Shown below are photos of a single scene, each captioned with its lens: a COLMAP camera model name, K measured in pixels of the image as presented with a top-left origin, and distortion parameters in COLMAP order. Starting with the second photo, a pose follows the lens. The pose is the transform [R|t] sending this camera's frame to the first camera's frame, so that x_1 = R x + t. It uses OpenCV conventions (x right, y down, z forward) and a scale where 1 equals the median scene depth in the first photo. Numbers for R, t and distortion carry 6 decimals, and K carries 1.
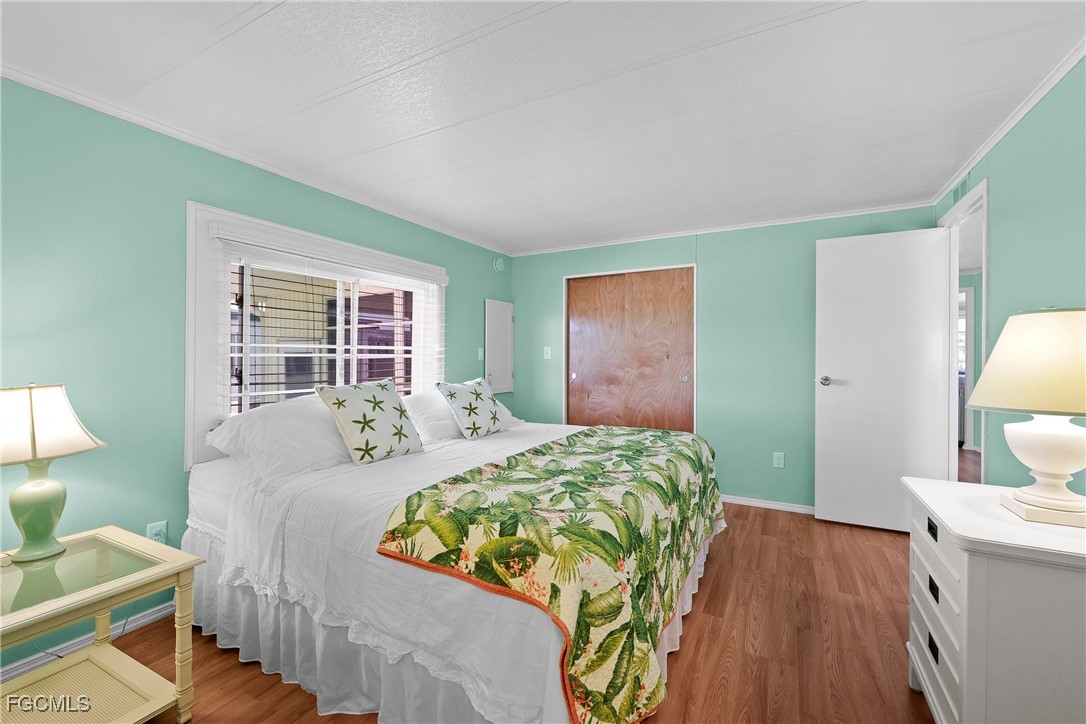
lens RADIAL K [[461.6, 0, 536.8], [0, 461.6, 352.4], [0, 0, 1]] dist [0.001268, 0.000409]
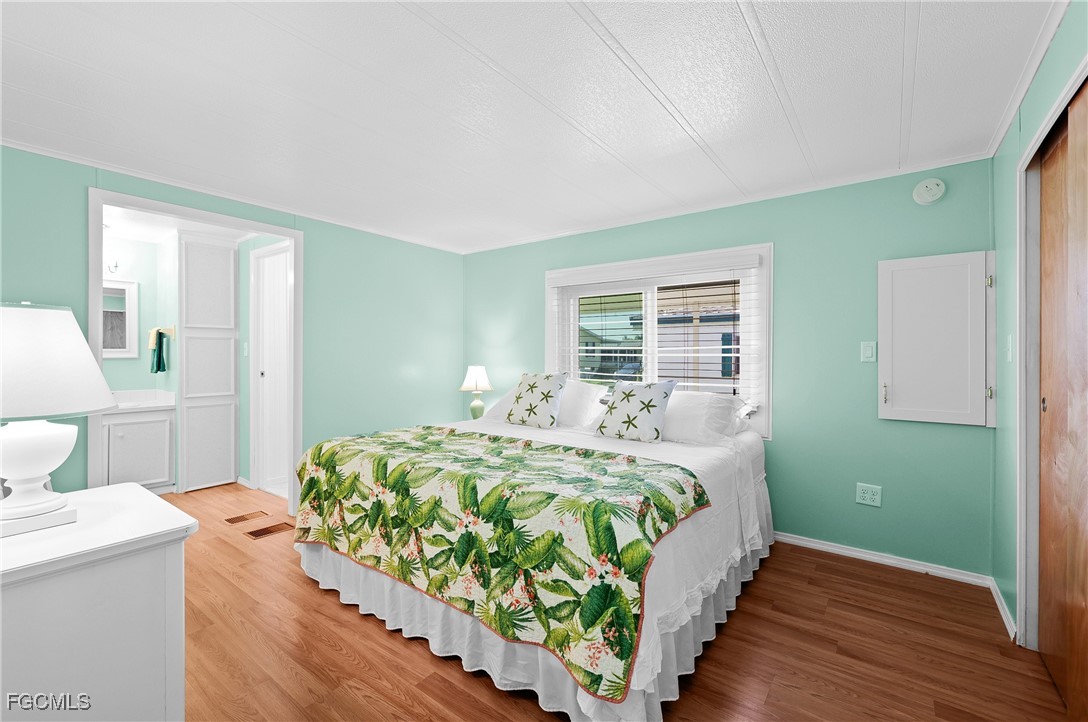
lens RADIAL K [[462.4, 0, 537.8], [0, 462.4, 351.4], [0, 0, 1]] dist [0.001268, 0.000409]
pose [[-0.153077, -0.007772, -0.988184, 1.055593], [0.004419, 0.999954, -0.008549, 0.009520], [0.988204, -0.005675, -0.153036, 1.213534]]
